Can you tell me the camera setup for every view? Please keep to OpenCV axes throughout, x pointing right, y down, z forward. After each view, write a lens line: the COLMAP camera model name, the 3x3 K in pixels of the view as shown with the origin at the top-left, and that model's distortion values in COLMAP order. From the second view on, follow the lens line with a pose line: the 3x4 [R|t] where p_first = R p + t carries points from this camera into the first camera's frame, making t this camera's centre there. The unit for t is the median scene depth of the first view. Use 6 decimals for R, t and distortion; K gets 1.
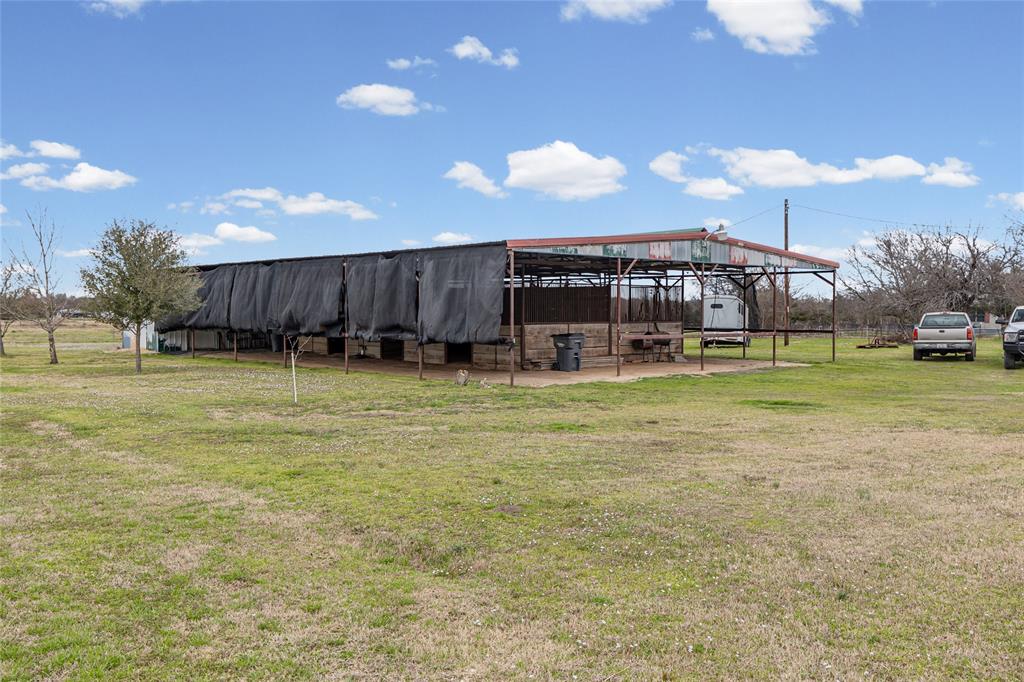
lens RADIAL K [[939.0, 0, 512.0], [0, 939.0, 341.0], [0, 0, 1]] dist [0.008272, 0.004166]
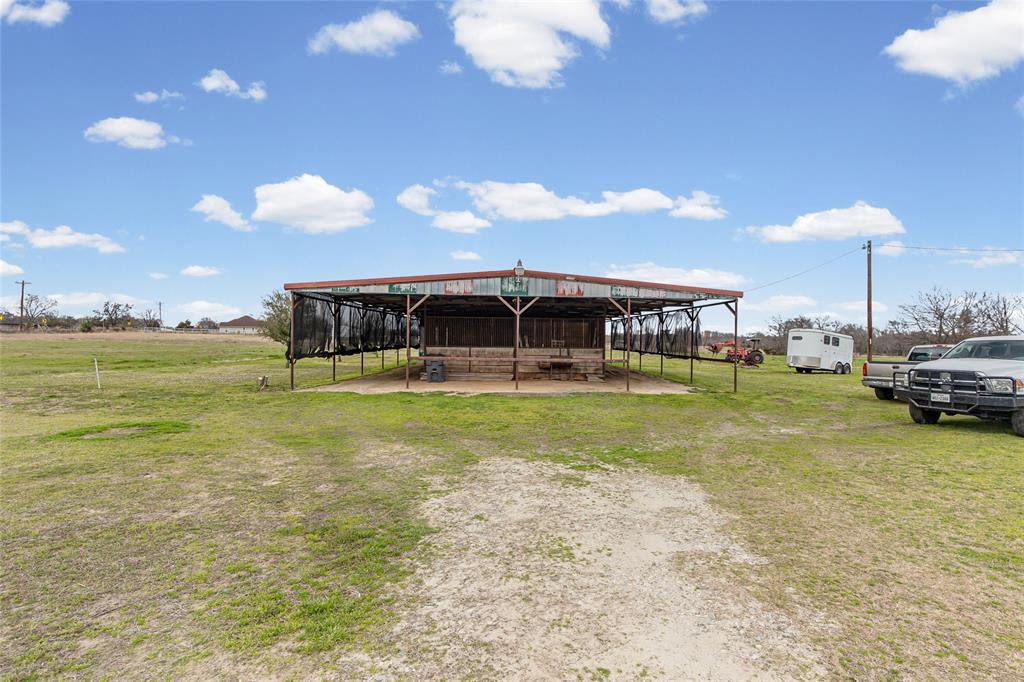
lens RADIAL K [[466.6, 0, 512.0], [0, 466.6, 341.0], [0, 0, 1]] dist [0.003069, 0.000133]
pose [[0.759700, 0.011443, -0.650173, 0.569431], [-0.033741, 0.999192, -0.021840, -0.015258], [0.649398, 0.038529, 0.759472, 0.559215]]
